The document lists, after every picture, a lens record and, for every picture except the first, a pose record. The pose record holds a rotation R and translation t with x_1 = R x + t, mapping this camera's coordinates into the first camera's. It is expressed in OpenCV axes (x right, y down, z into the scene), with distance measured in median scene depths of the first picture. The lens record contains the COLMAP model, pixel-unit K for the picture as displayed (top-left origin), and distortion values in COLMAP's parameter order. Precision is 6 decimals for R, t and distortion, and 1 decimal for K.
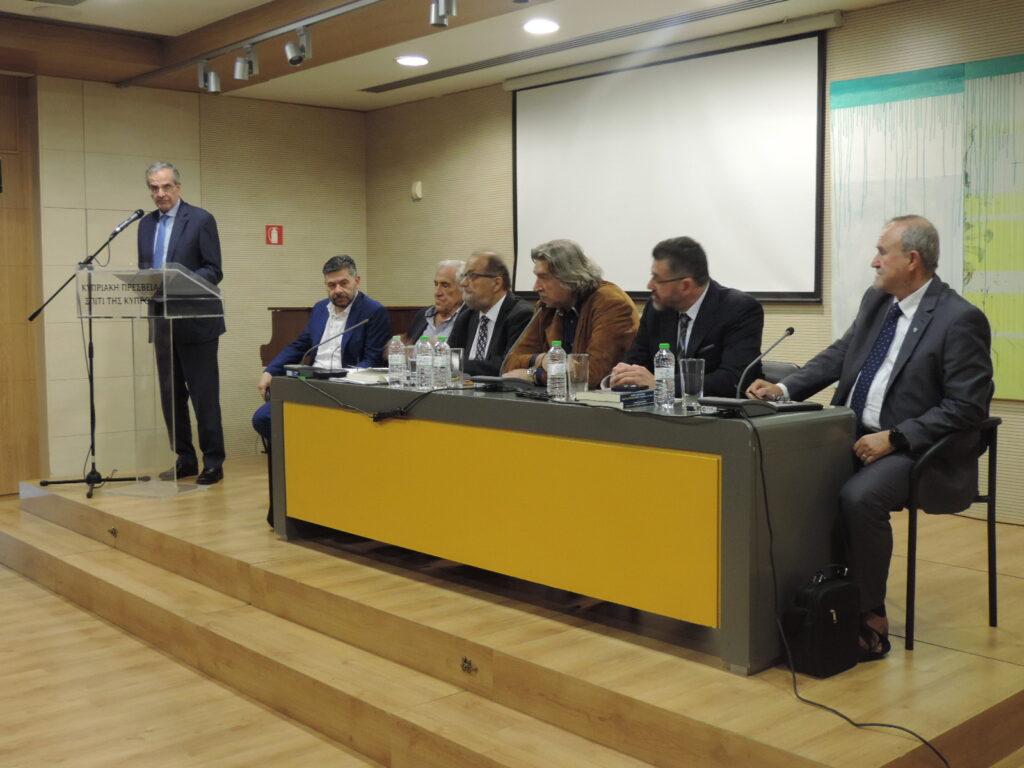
lens RADIAL K [[1170.3, 0, 512.0], [0, 1170.3, 384.0], [0, 0, 1]] dist [-0.052214, -0.007999]
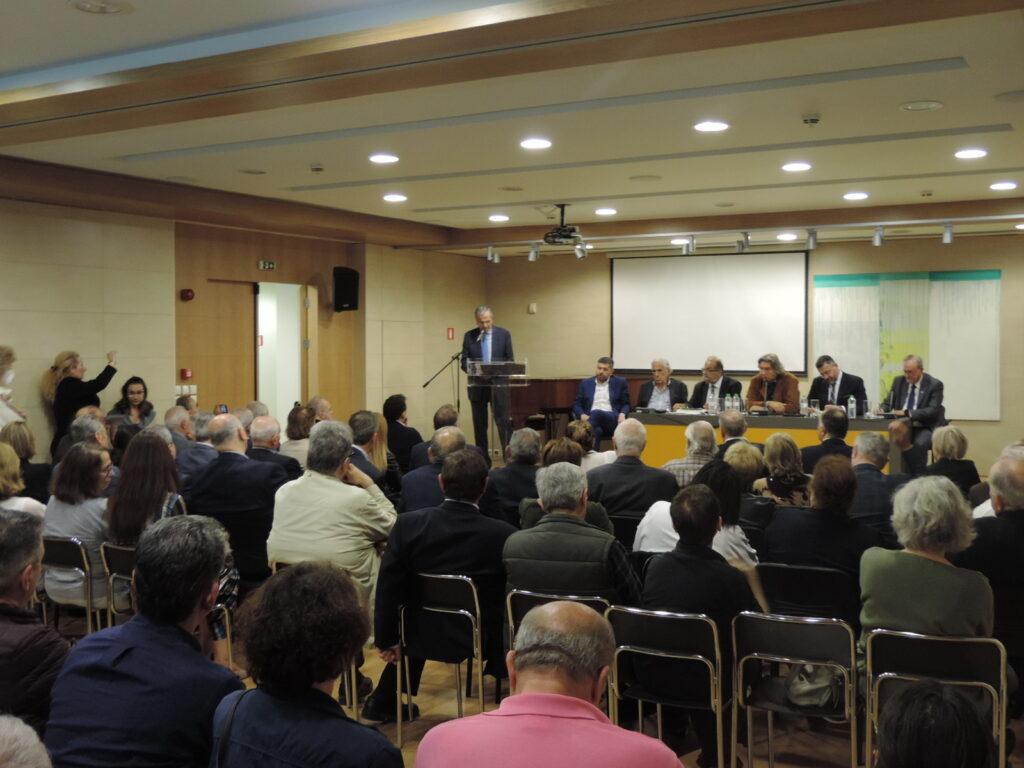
lens RADIAL K [[1170.3, 0, 512.0], [0, 1170.3, 384.0], [0, 0, 1]] dist [-0.052214, -0.007999]
pose [[0.944998, -0.011706, 0.326867, -1.196491], [0.025312, 0.998980, -0.037404, 0.014111], [-0.326096, 0.043621, 0.944330, -1.066595]]
